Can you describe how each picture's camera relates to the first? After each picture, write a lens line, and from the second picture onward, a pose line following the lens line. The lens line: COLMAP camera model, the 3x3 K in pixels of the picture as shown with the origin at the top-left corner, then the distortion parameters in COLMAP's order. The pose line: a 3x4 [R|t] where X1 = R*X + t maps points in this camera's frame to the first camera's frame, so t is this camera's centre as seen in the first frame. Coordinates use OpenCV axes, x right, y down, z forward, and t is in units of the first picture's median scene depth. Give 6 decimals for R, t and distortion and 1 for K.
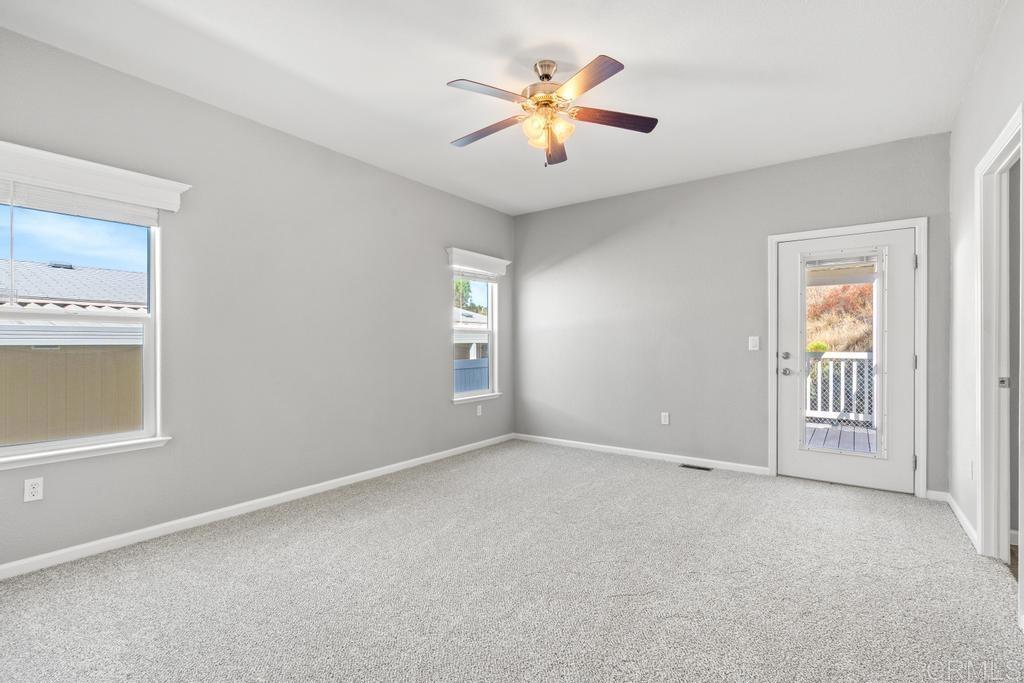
lens RADIAL K [[469.6, 0, 514.8], [0, 469.6, 341.9], [0, 0, 1]] dist [-0.001830, 0.000348]
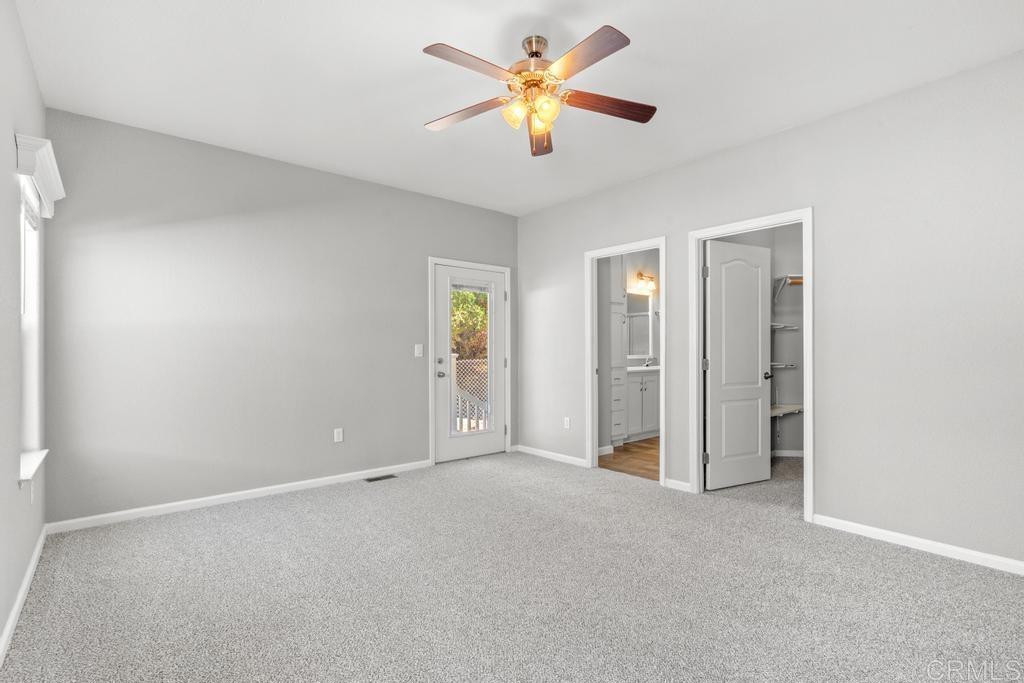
lens RADIAL K [[469.6, 0, 512.8], [0, 469.6, 347.5], [0, 0, 1]] dist [-0.001830, 0.000348]
pose [[0.255966, 0.004840, 0.966674, -0.513276], [0.000137, 0.999987, -0.005043, 0.001302], [-0.966686, 0.001423, 0.255962, 0.511896]]
